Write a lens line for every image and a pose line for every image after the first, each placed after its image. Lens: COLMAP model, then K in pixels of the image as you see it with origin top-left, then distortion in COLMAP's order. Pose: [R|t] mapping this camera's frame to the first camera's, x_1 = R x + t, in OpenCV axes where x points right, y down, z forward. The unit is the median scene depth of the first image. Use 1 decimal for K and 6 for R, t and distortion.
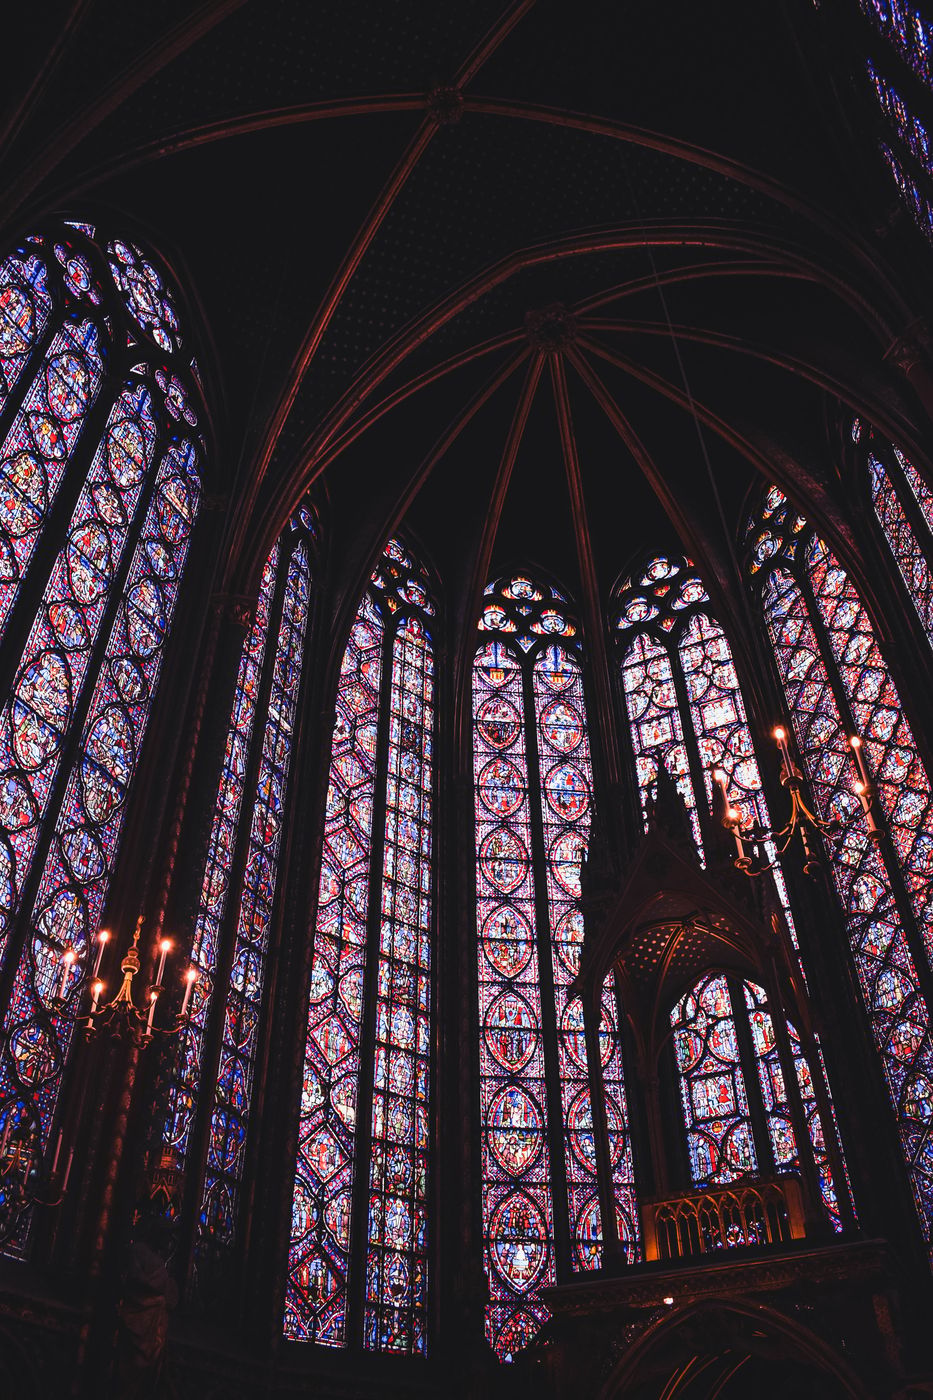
lens RADIAL K [[1093.6, 0, 466.5], [0, 1093.6, 700.0], [0, 0, 1]] dist [-0.094115, 0.012911]
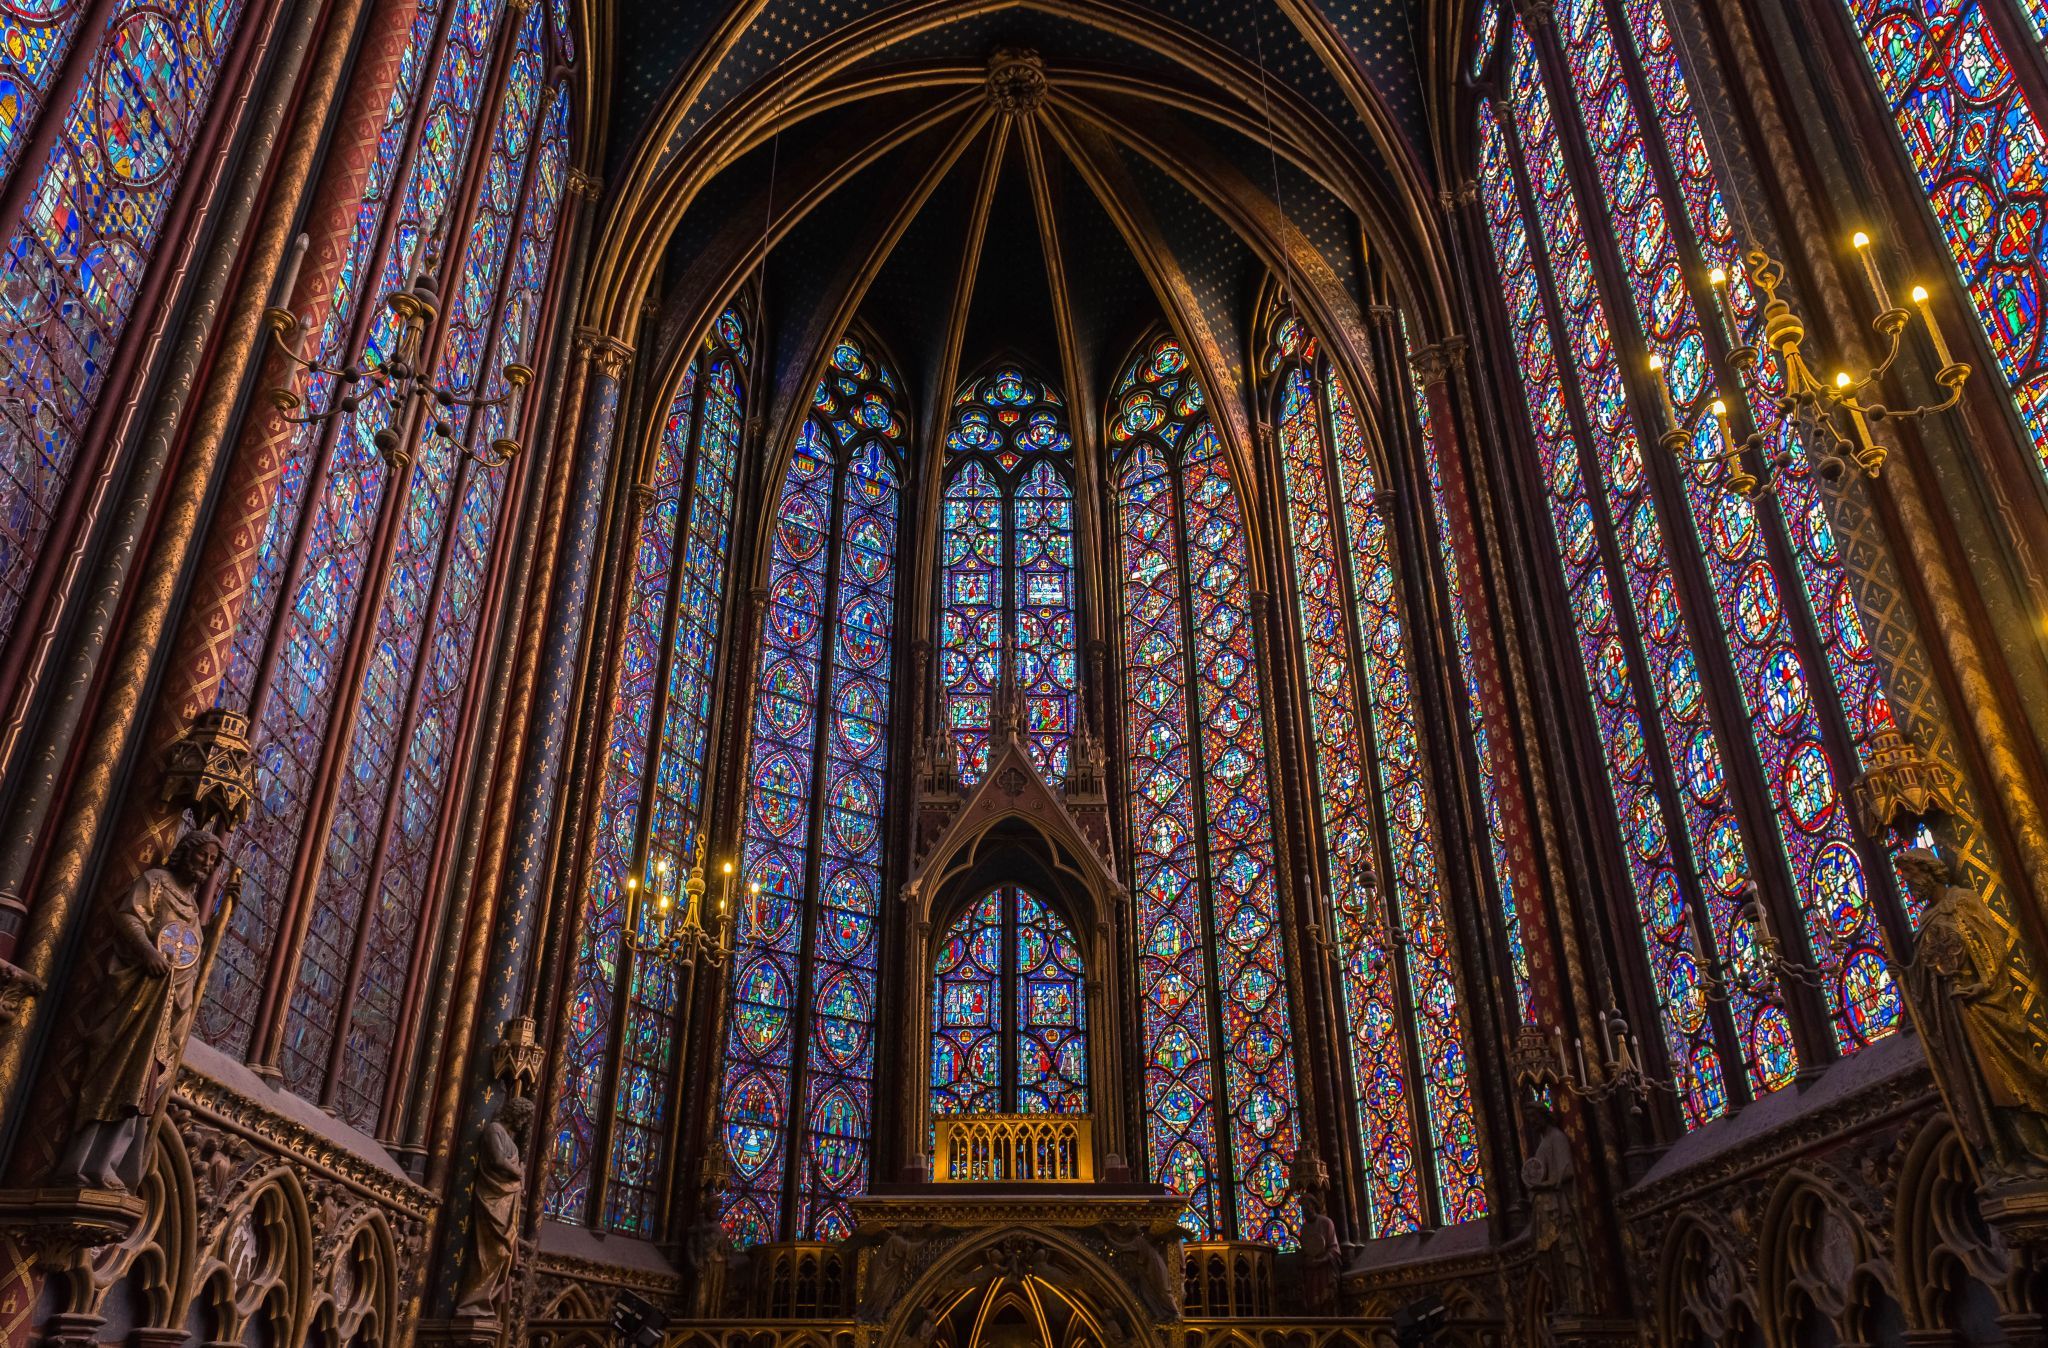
lens RADIAL K [[1458.0, 0, 1007.5], [0, 1458.0, 695.5], [0, 0, 1]] dist [0.003728, -0.003325]
pose [[0.890340, 0.225214, 0.395694, -0.298383], [-0.307290, 0.938535, 0.157244, -0.101022], [-0.335959, -0.261593, 0.904821, -0.115052]]
